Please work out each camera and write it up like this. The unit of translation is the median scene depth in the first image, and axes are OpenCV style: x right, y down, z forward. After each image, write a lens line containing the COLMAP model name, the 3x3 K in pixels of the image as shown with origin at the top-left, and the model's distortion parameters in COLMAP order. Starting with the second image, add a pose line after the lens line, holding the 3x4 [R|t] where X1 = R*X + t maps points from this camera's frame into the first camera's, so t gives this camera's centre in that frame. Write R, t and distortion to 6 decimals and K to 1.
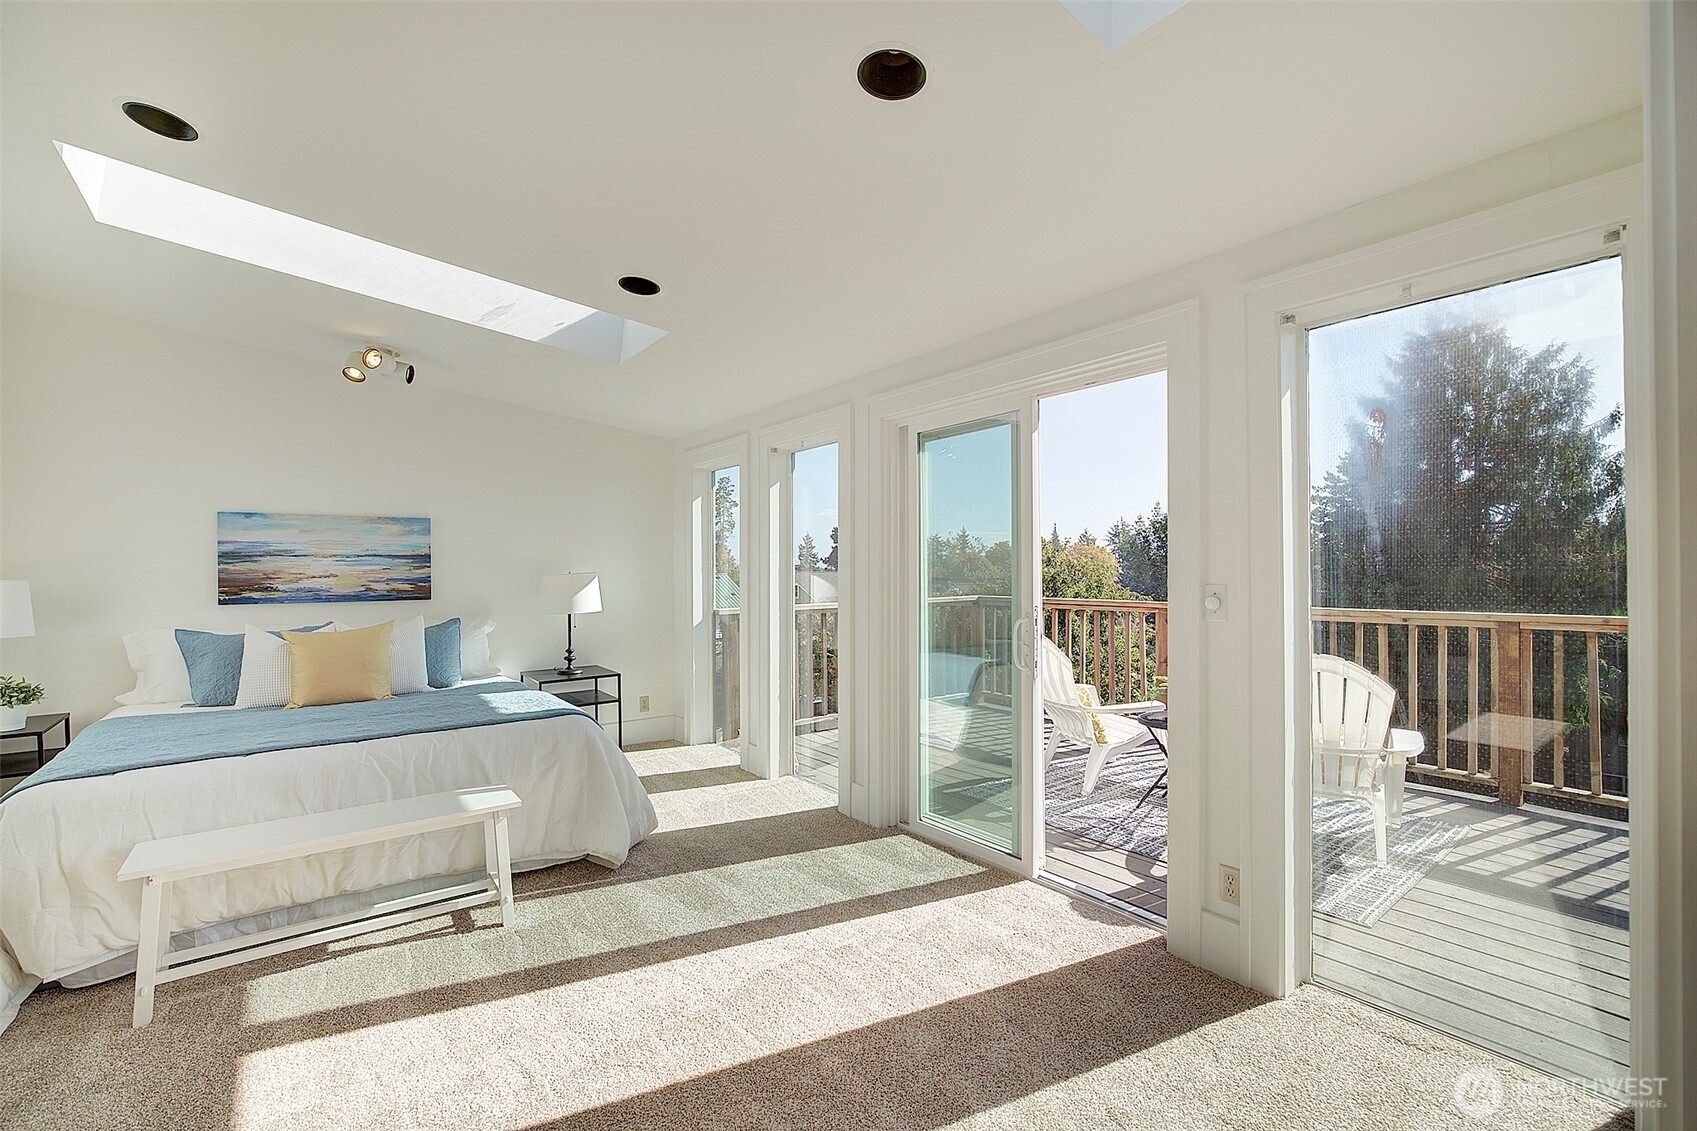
lens RADIAL K [[715.9, 0, 848.5], [0, 715.9, 565.5], [0, 0, 1]] dist [-0.013021, 0.000111]
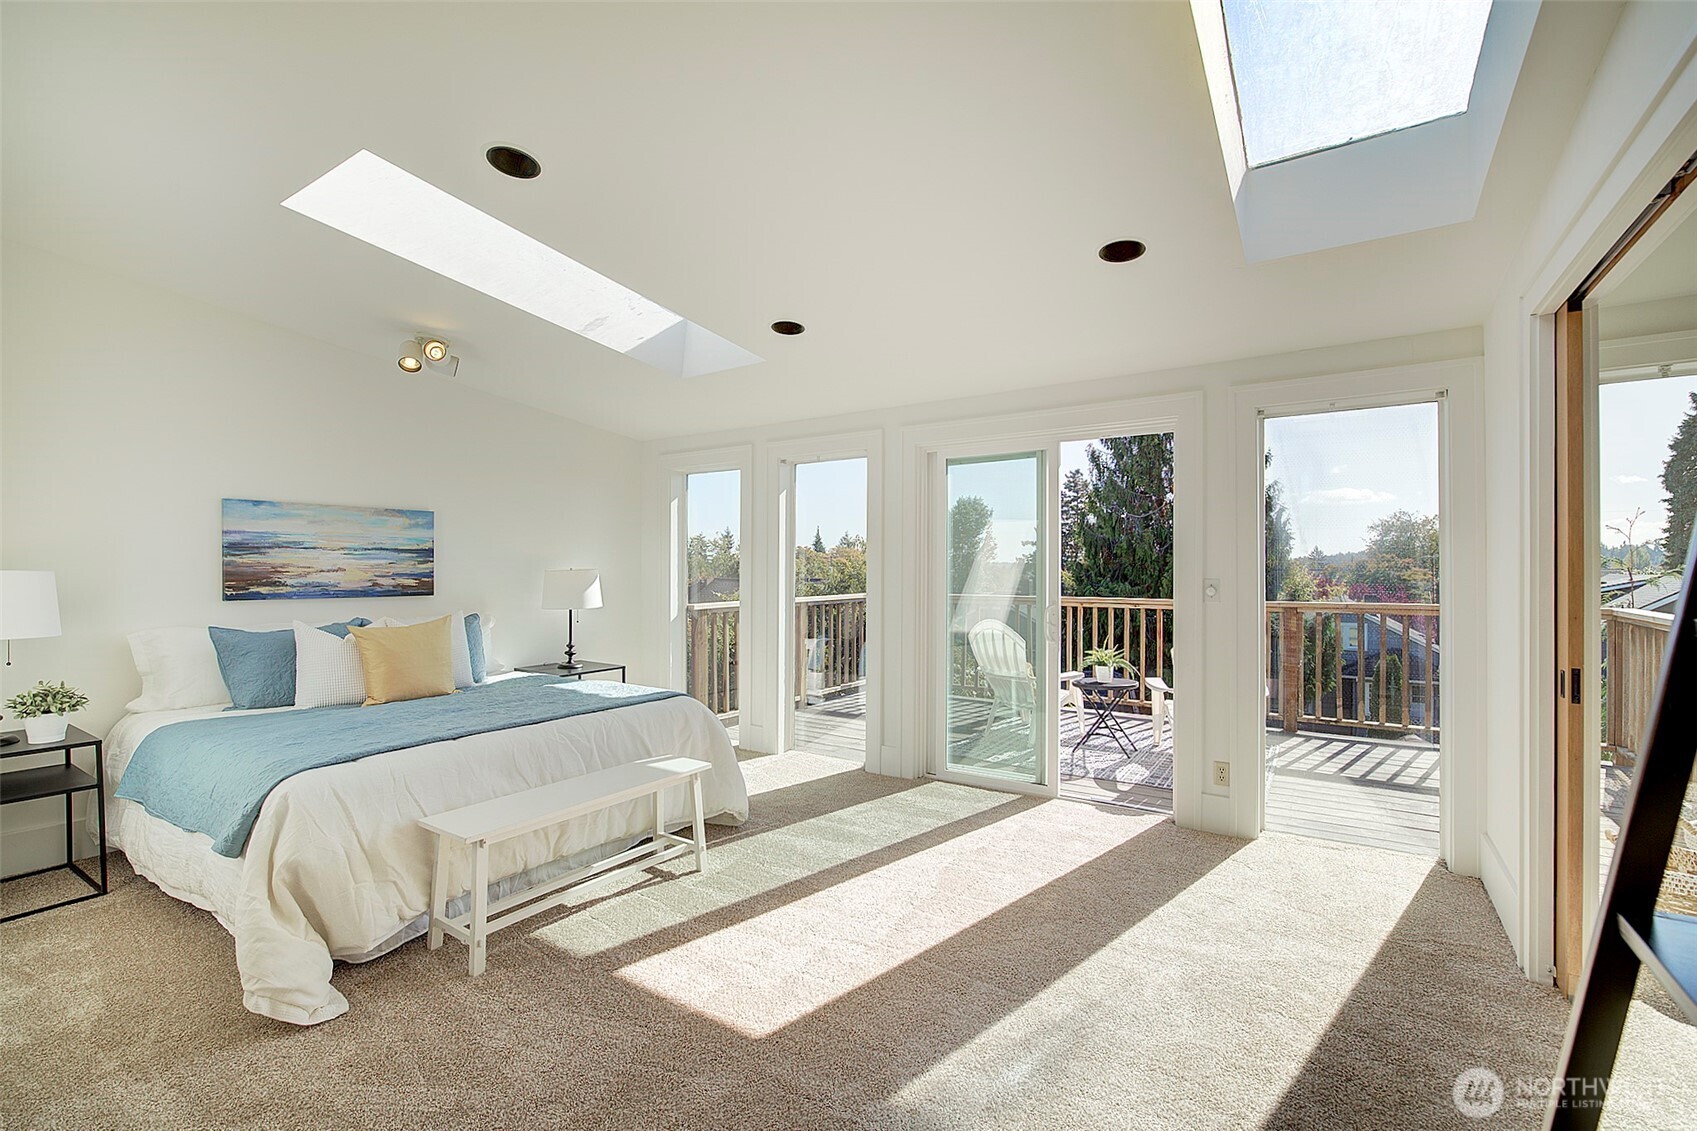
lens RADIAL K [[730.6, 0, 844.6], [0, 730.6, 567.5], [0, 0, 1]] dist [-0.016443, 0.000115]
pose [[0.947848, 0.009087, 0.318593, -0.442466], [-0.009581, 0.999954, -0.000014, 0.005372], [-0.318578, -0.003039, 0.947892, -0.138724]]
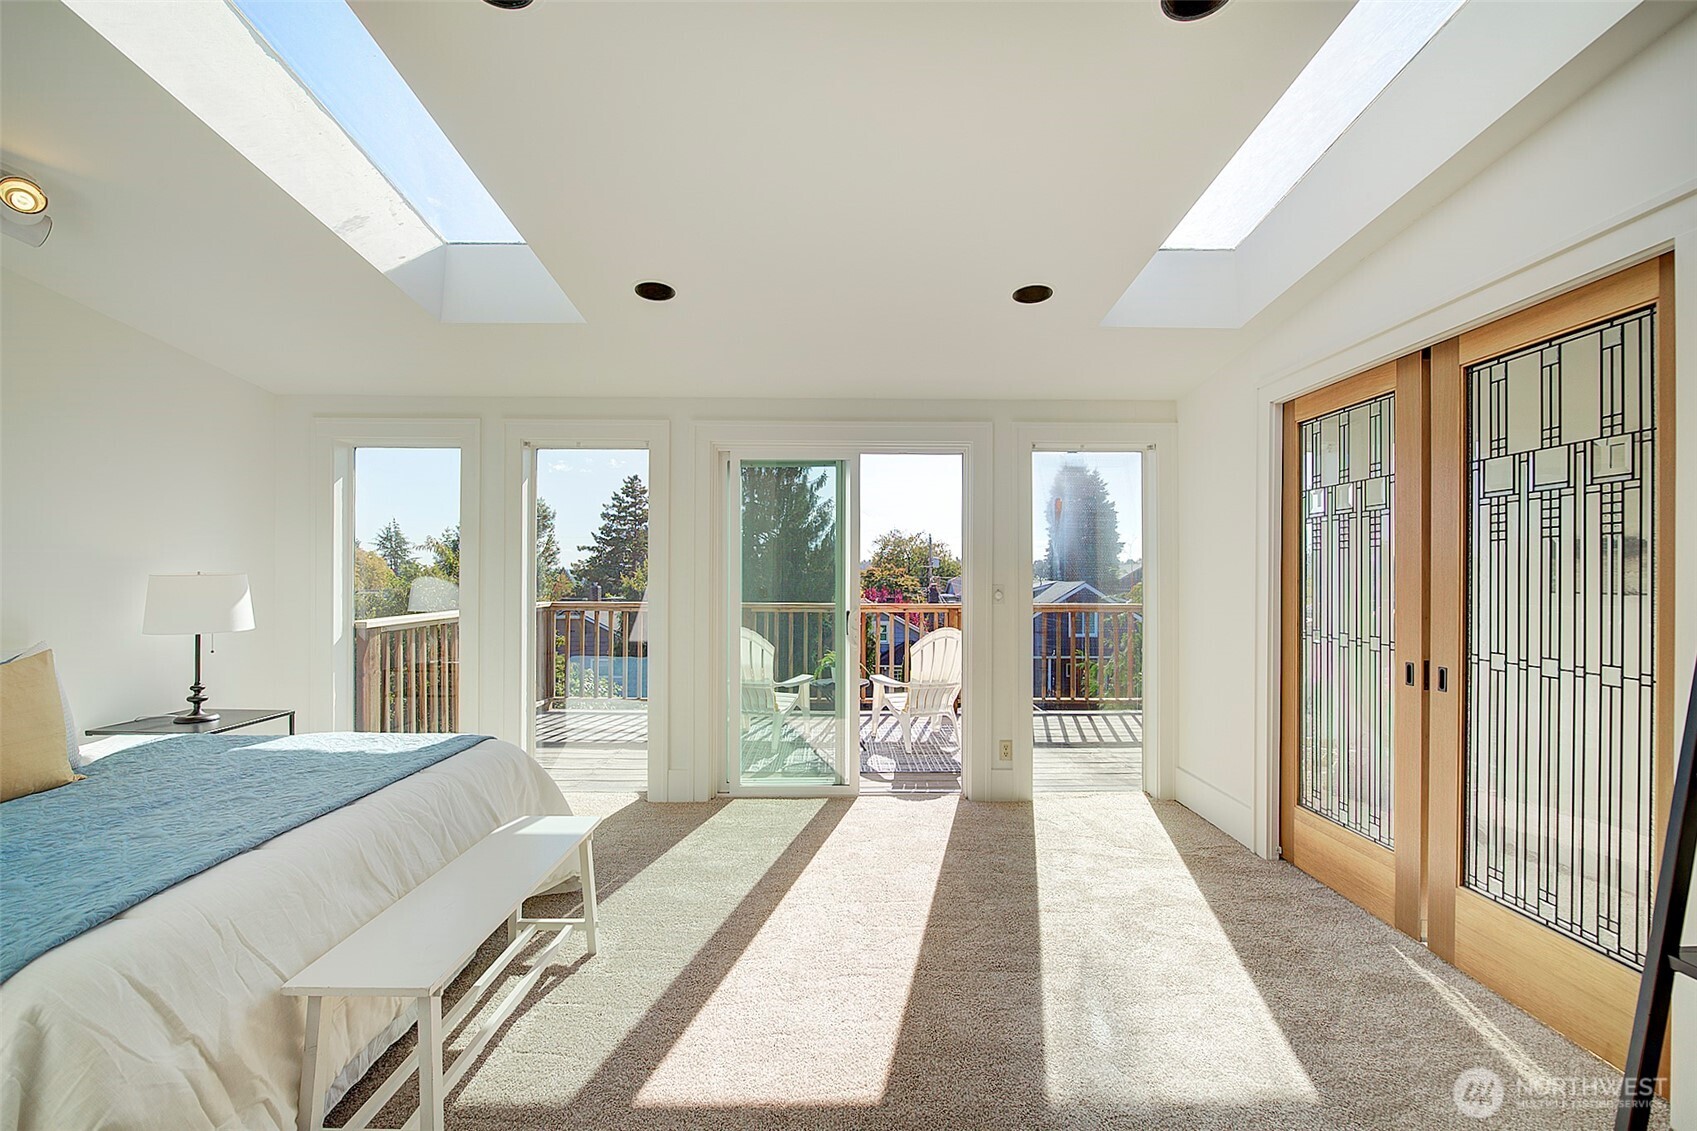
lens RADIAL K [[742.2, 0, 842.3], [0, 742.2, 575.4], [0, 0, 1]] dist [-0.014535, 0.000284]
pose [[0.602237, 0.011589, 0.798233, -0.728556], [-0.012668, 0.999907, -0.004960, 0.010448], [-0.798217, -0.007125, 0.602328, 0.115060]]
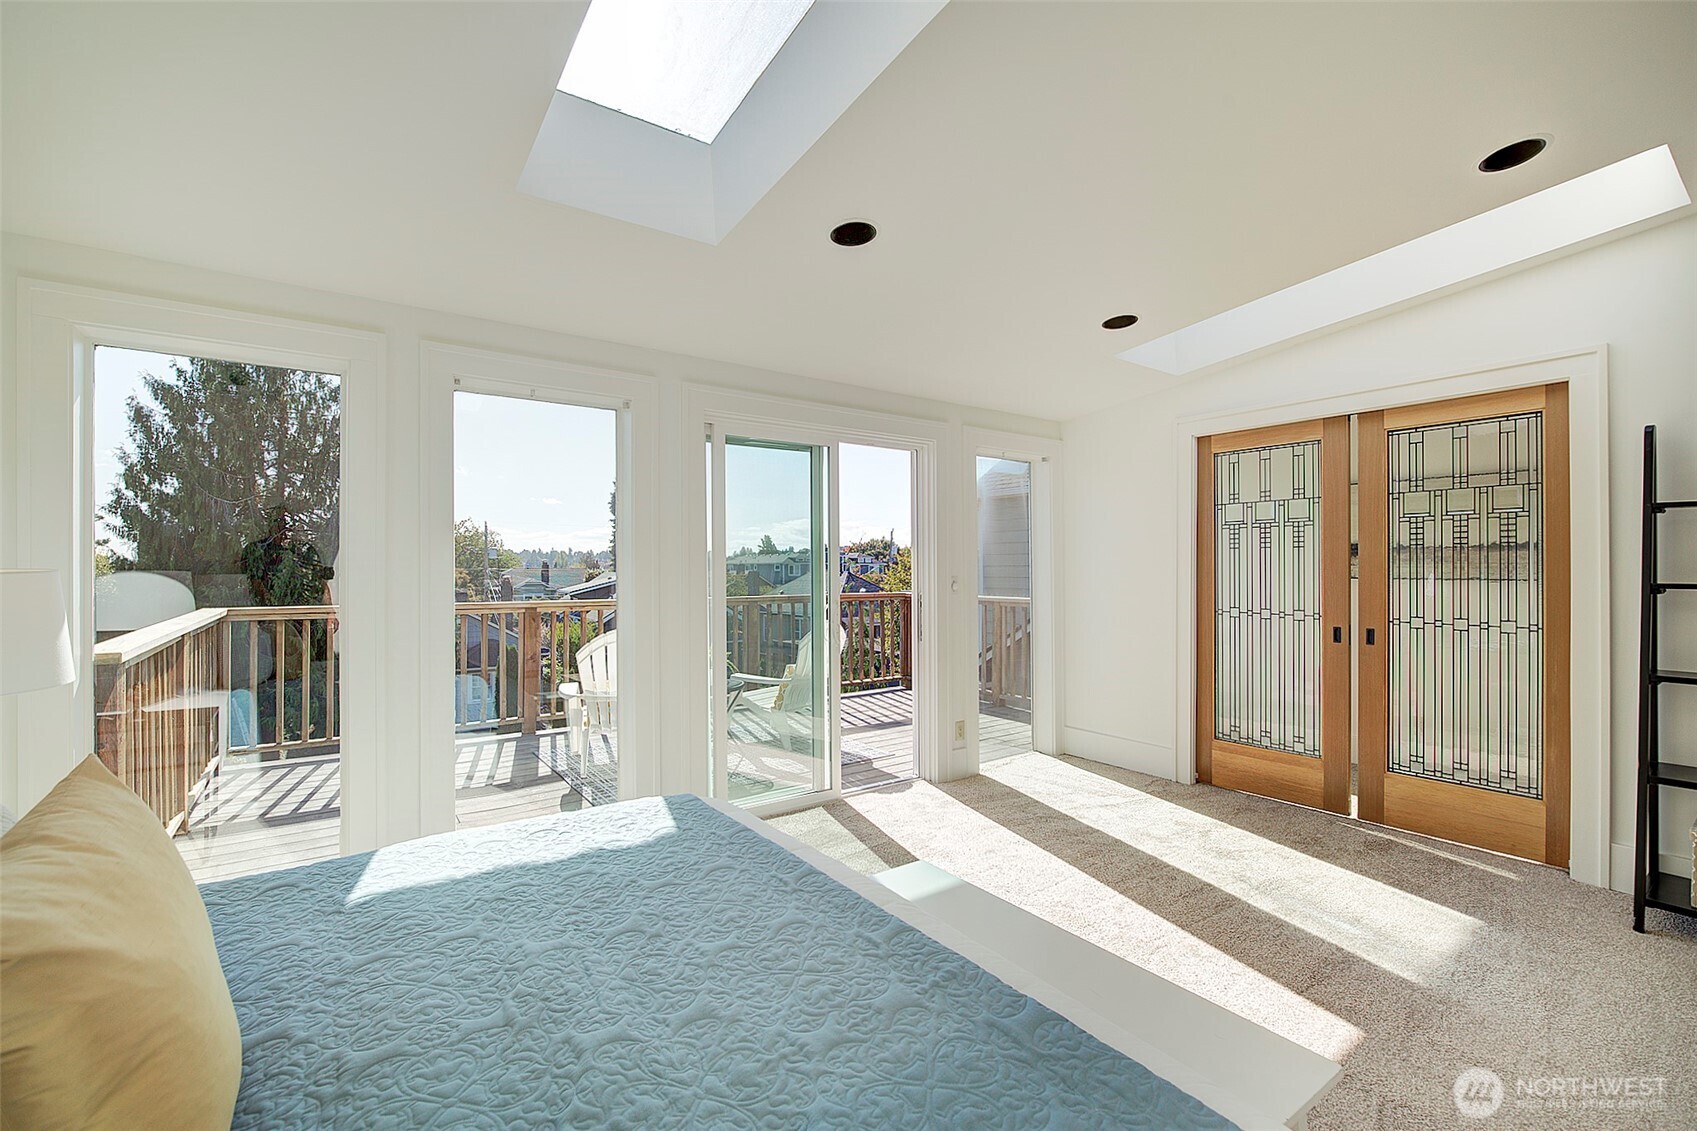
lens RADIAL K [[730.6, 0, 844.6], [0, 730.6, 567.5], [0, 0, 1]] dist [-0.016443, 0.000115]
pose [[0.039648, 0.009494, 0.999169, -0.875894], [-0.005342, 0.999943, -0.009289, 0.013103], [-0.999199, -0.004969, 0.039696, 0.732892]]
